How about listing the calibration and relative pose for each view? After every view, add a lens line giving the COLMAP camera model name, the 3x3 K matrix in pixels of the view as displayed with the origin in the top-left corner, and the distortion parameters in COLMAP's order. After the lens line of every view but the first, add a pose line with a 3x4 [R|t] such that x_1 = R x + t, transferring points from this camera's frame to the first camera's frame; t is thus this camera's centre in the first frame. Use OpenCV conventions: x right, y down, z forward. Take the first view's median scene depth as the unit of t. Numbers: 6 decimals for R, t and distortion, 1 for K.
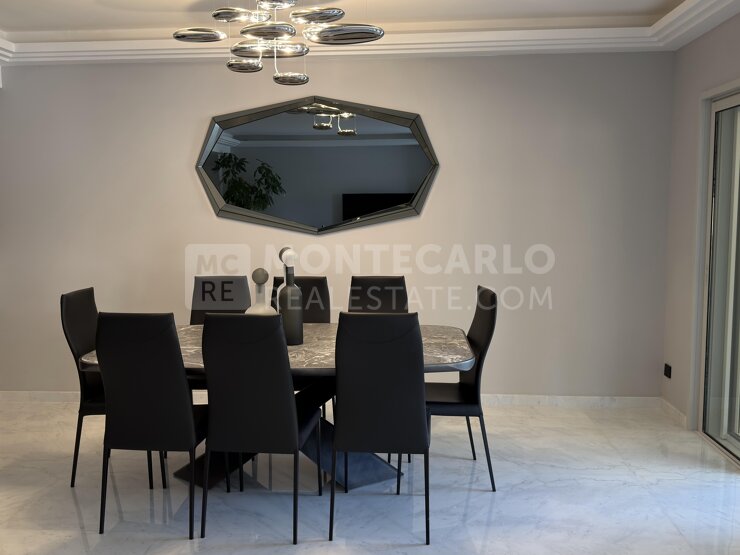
lens RADIAL K [[691.7, 0, 370.2], [0, 691.7, 277.9], [0, 0, 1]] dist [0.066301, 0.000000]
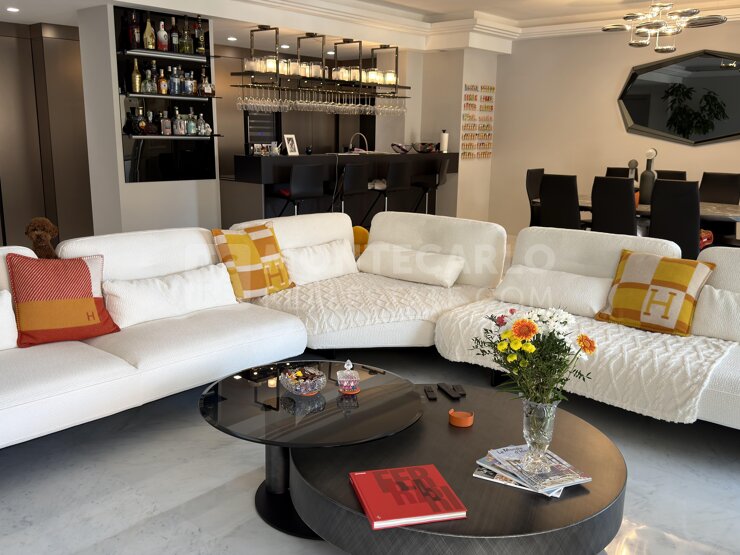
lens RADIAL K [[691.7, 0, 370.2], [0, 691.7, 277.9], [0, 0, 1]] dist [0.066301, 0.000000]
pose [[0.794670, 0.157778, -0.586179, 0.379309], [-0.097451, 0.986266, 0.133354, 0.104238], [0.599169, -0.048848, 0.799131, -0.797061]]
